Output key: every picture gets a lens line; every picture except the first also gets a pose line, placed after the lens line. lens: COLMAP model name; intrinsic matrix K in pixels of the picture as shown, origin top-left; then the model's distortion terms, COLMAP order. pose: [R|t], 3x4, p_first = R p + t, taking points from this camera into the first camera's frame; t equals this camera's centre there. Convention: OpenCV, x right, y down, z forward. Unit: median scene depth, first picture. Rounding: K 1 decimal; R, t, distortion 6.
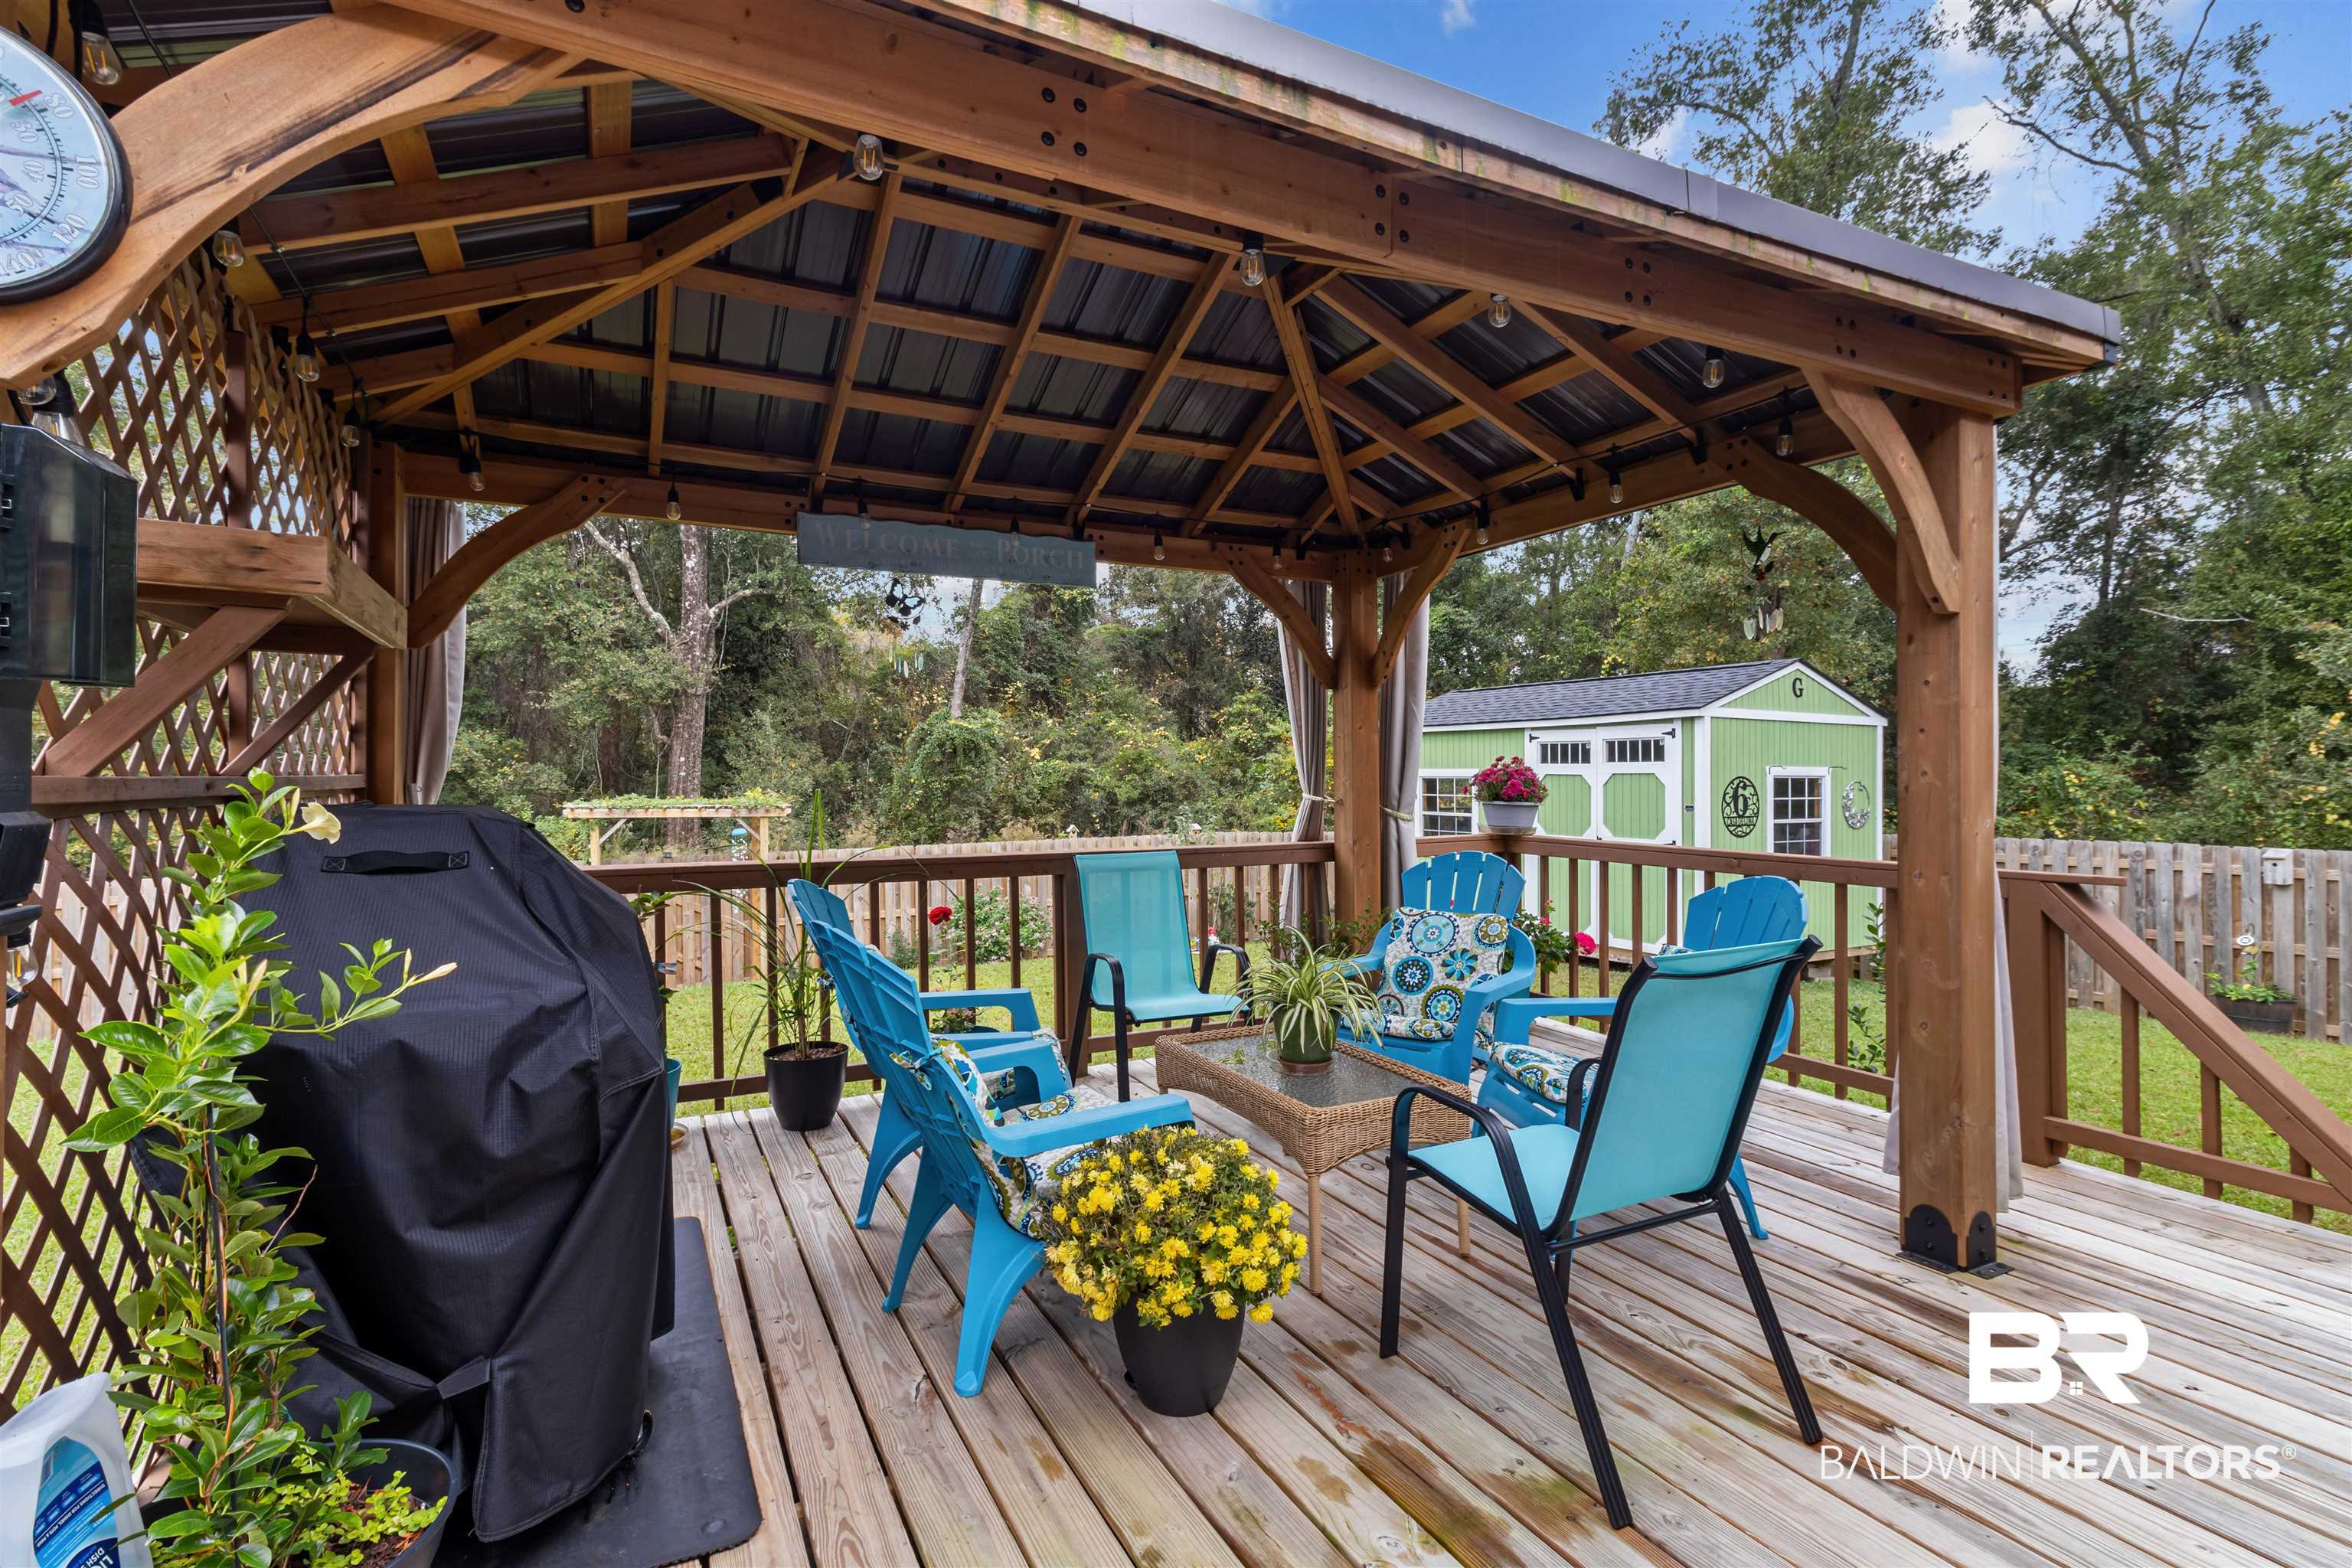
lens RADIAL K [[1107.9, 0, 1181.7], [0, 1107.9, 778.2], [0, 0, 1]] dist [0.004512, 0.000088]
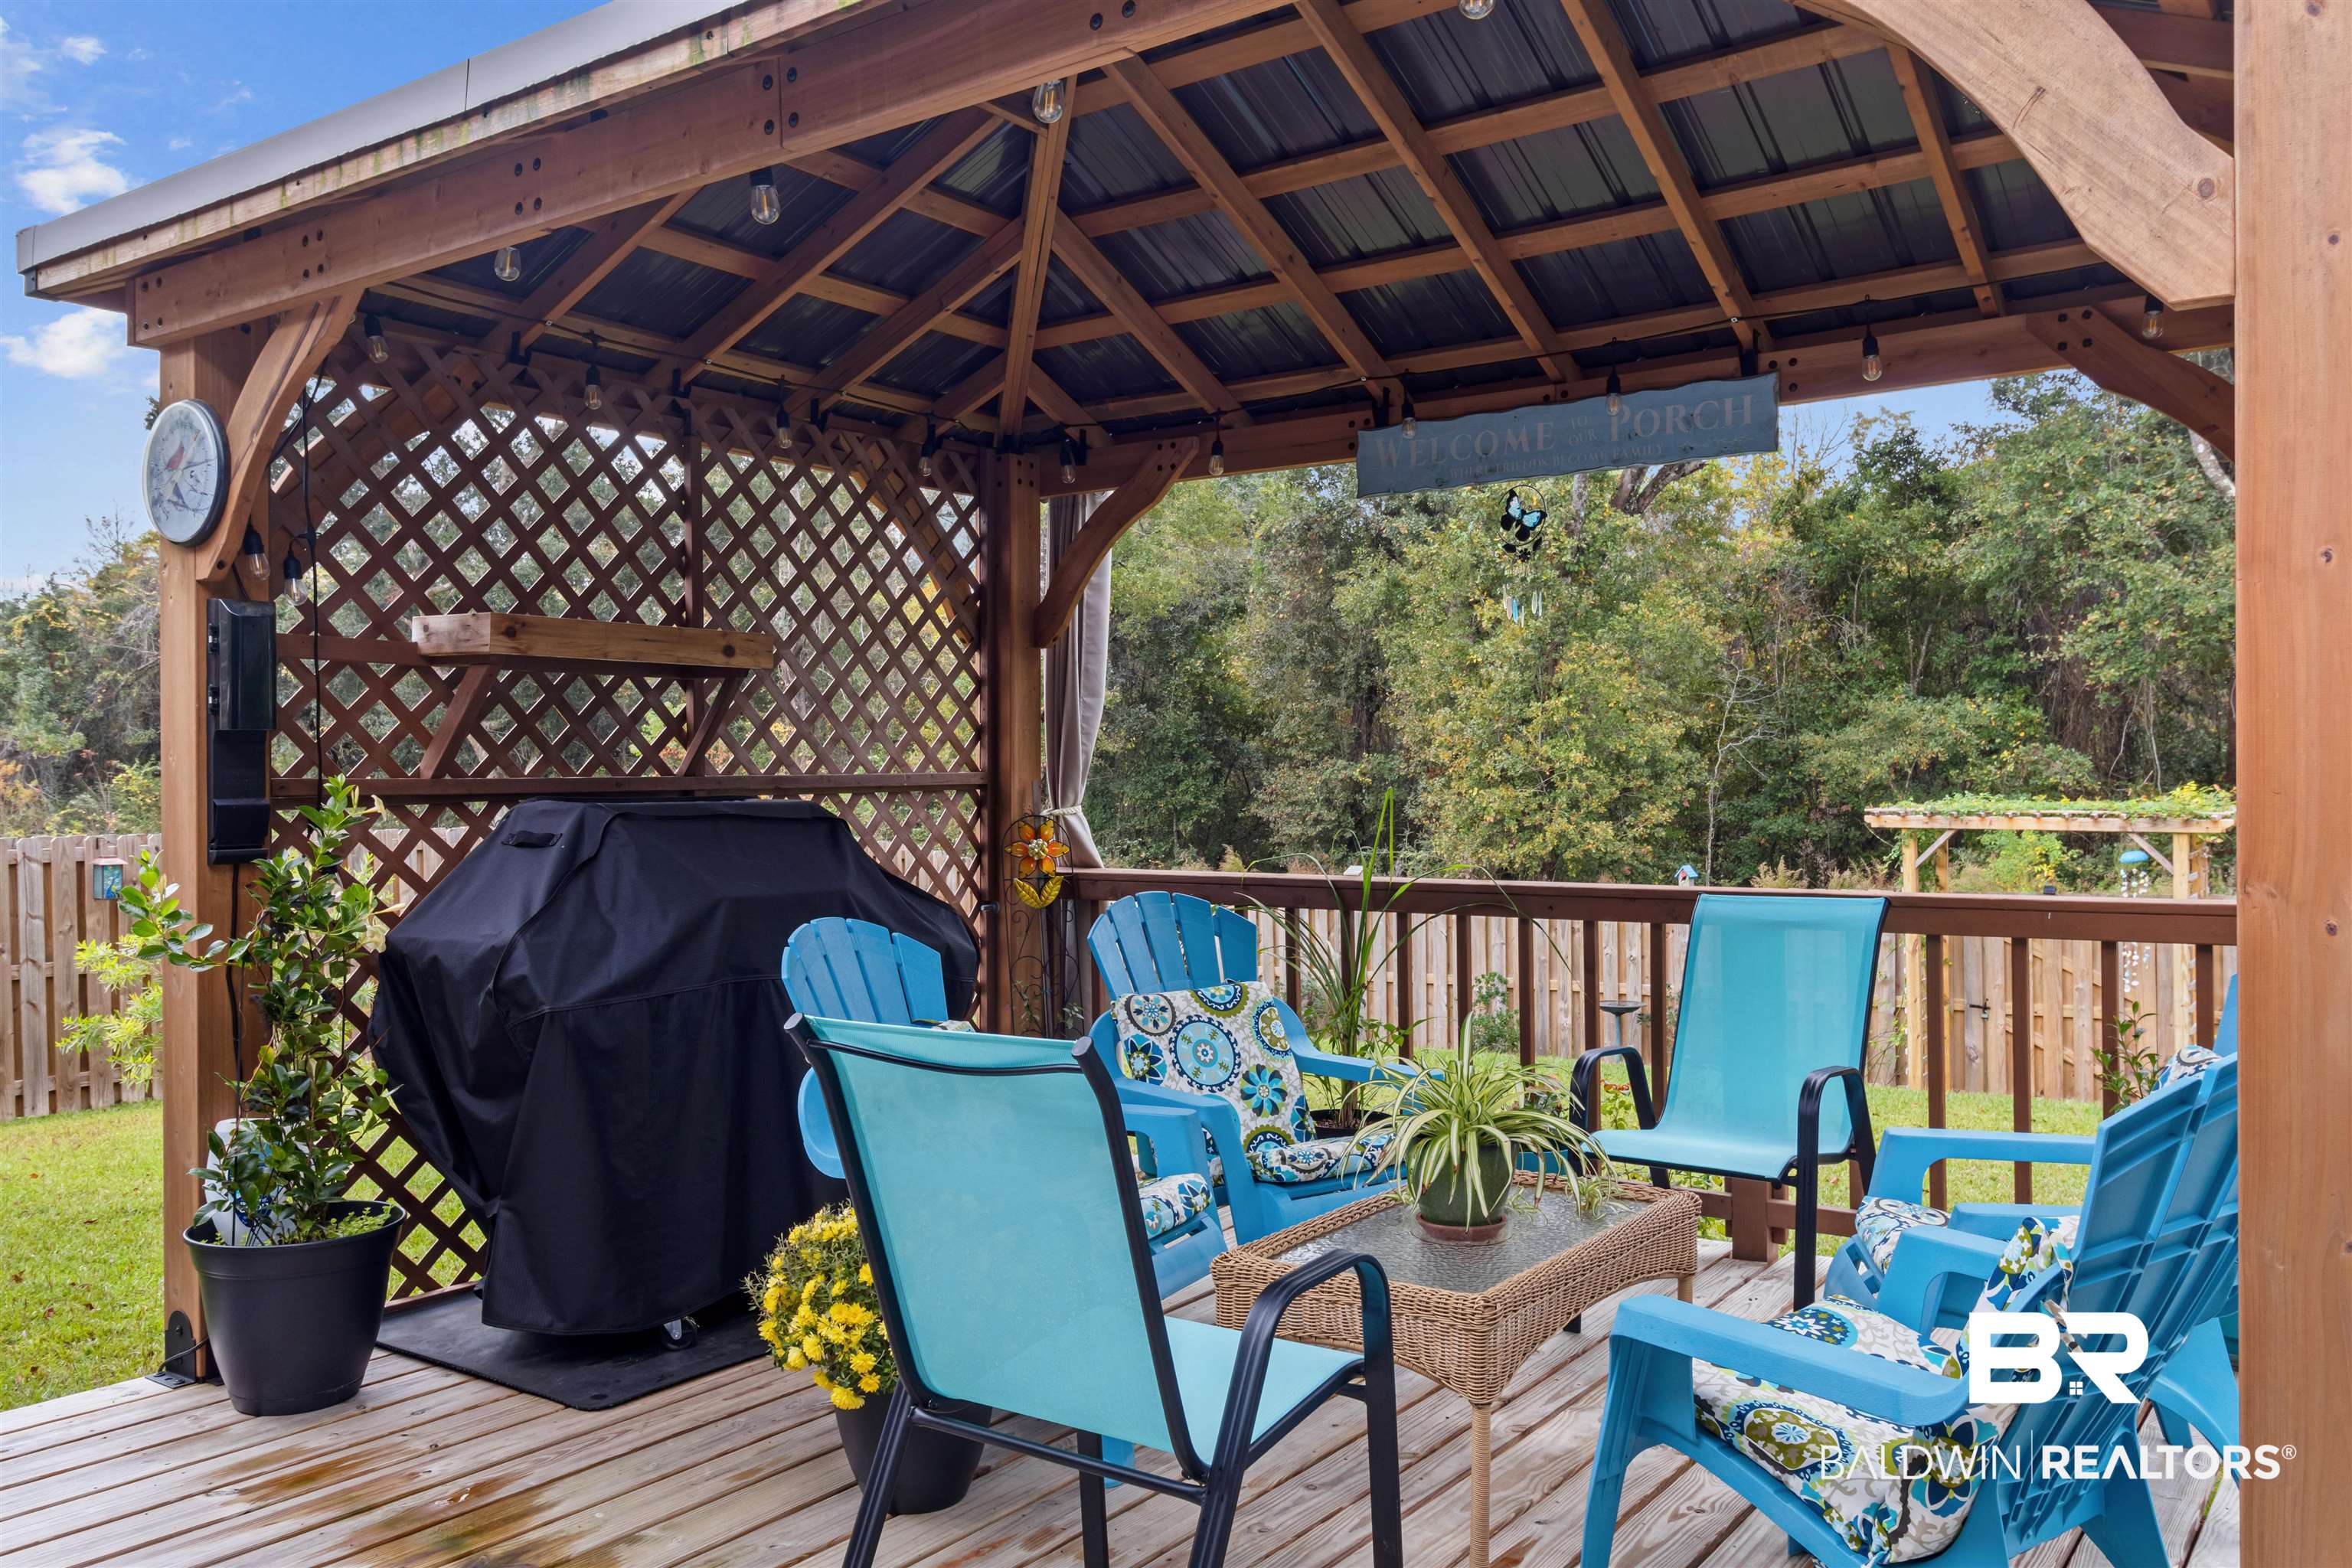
lens RADIAL K [[1819.0, 0, 1179.8], [0, 1819.0, 787.0], [0, 0, 1]] dist [0.009681, 0.000840]
pose [[0.458212, 0.001948, -0.888841, 0.736241], [0.008316, 0.999944, 0.006479, 0.000567], [0.888804, -0.010360, 0.458170, 0.300541]]
